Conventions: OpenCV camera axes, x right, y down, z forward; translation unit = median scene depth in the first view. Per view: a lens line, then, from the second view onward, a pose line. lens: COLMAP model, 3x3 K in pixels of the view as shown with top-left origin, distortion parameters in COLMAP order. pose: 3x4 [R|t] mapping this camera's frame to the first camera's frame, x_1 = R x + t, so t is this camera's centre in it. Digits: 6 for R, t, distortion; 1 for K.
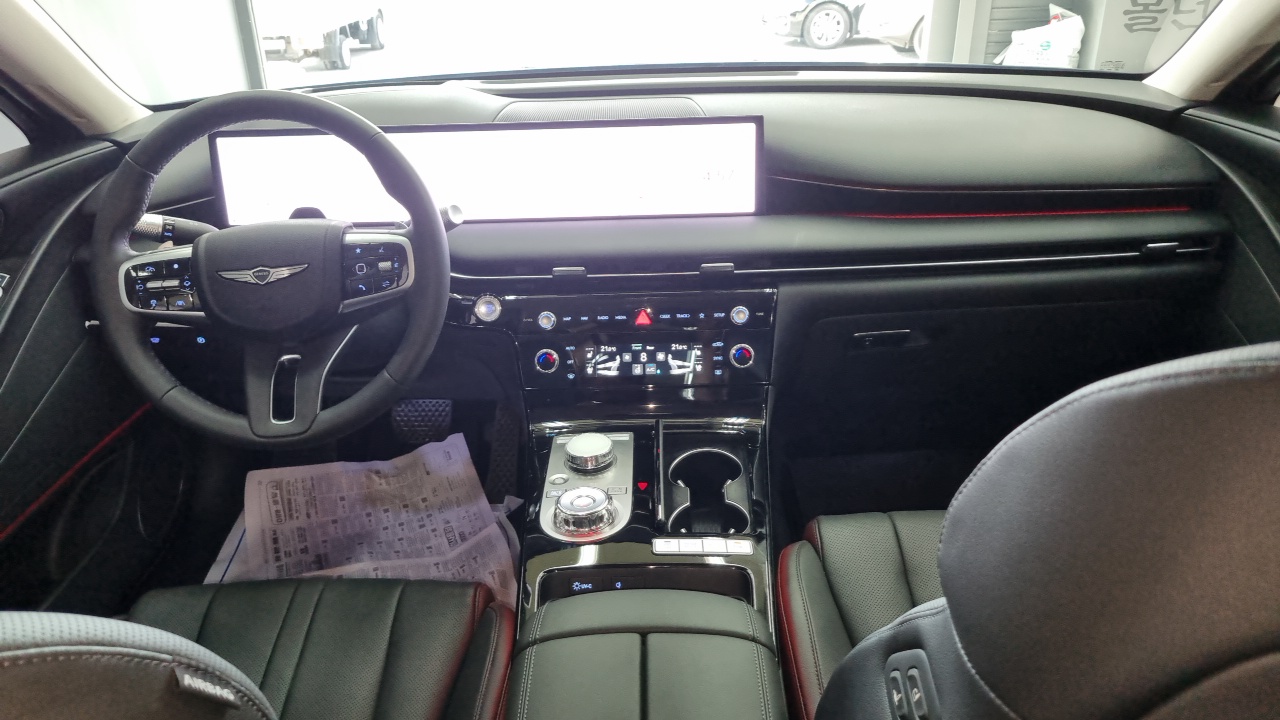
lens RADIAL K [[981.7, 0, 647.5], [0, 981.7, 361.0], [0, 0, 1]] dist [0.014450, -0.012698]
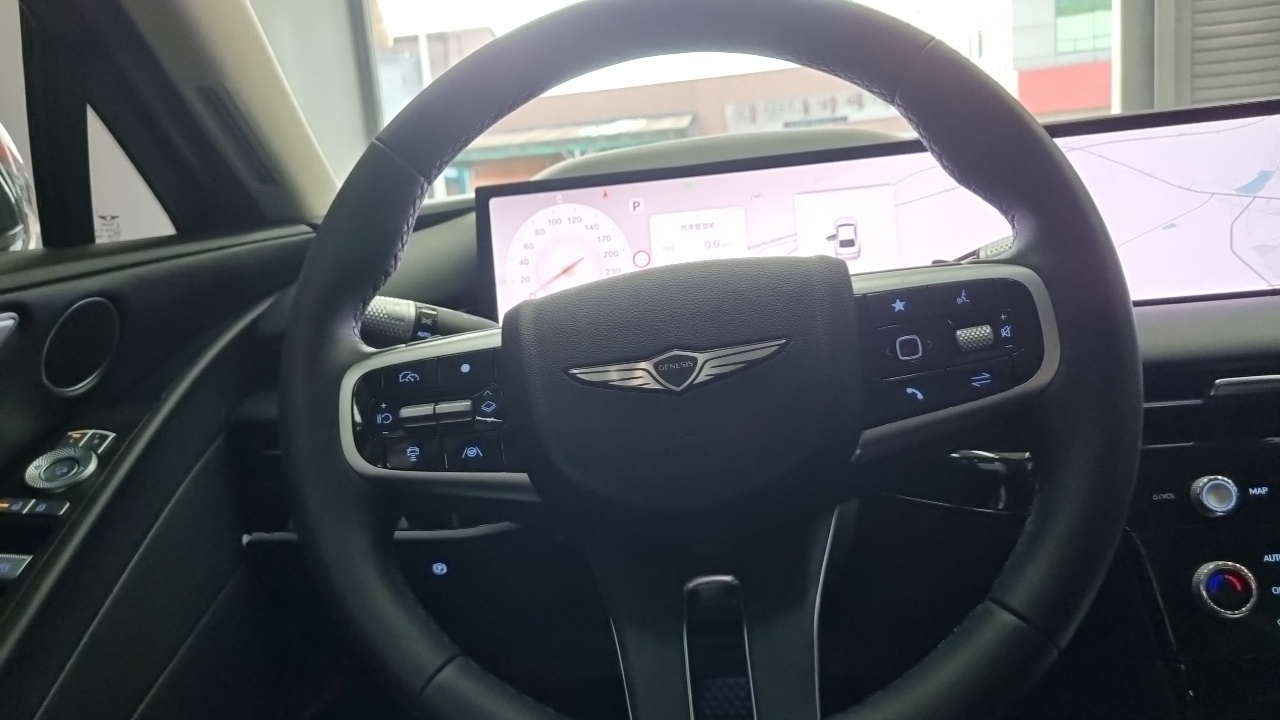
lens RADIAL K [[981.7, 0, 621.9], [0, 981.7, 383.4], [0, 0, 1]] dist [0.014450, -0.012698]
pose [[0.990762, -0.048061, -0.126811, -0.310115], [0.015505, 0.969109, -0.246146, 0.015572], [0.134724, 0.241906, 0.960901, 0.518374]]
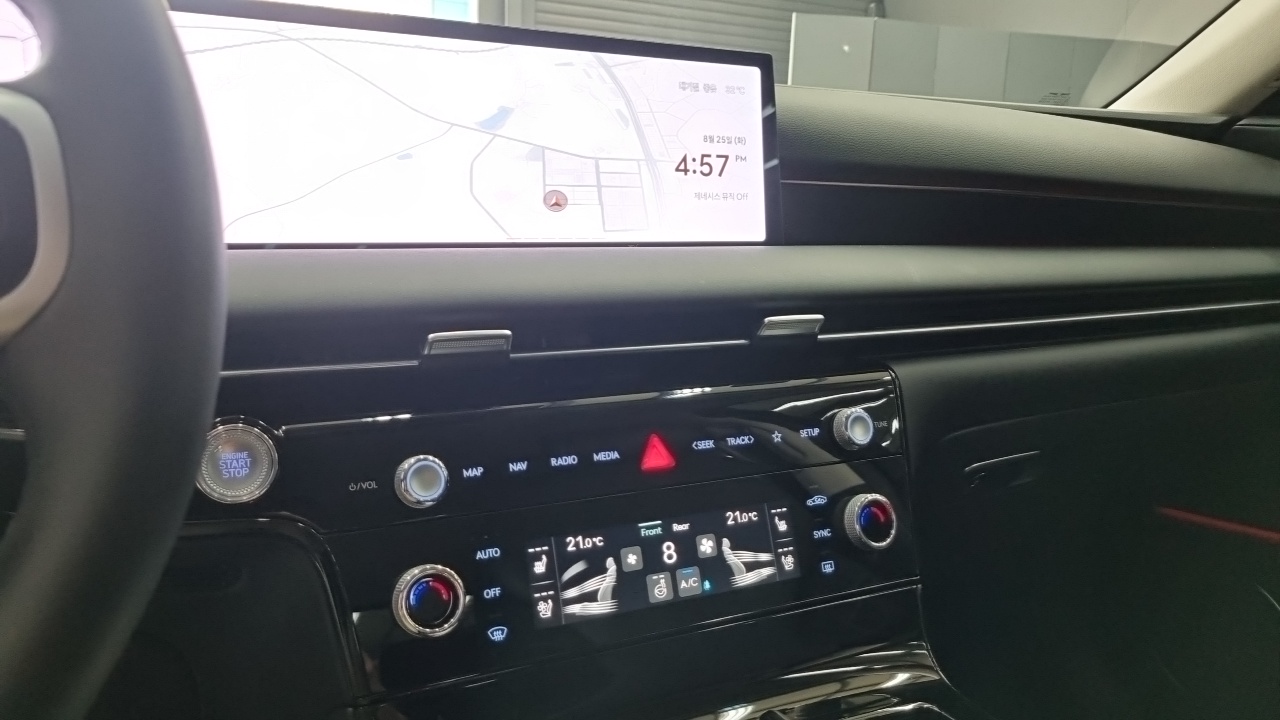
lens RADIAL K [[981.7, 0, 635.2], [0, 981.7, 350.7], [0, 0, 1]] dist [0.014450, -0.012698]
pose [[0.875875, -0.024568, 0.481911, -0.203474], [0.148691, 0.963847, -0.221109, 0.002925], [-0.459057, 0.265320, 0.847863, 0.653463]]
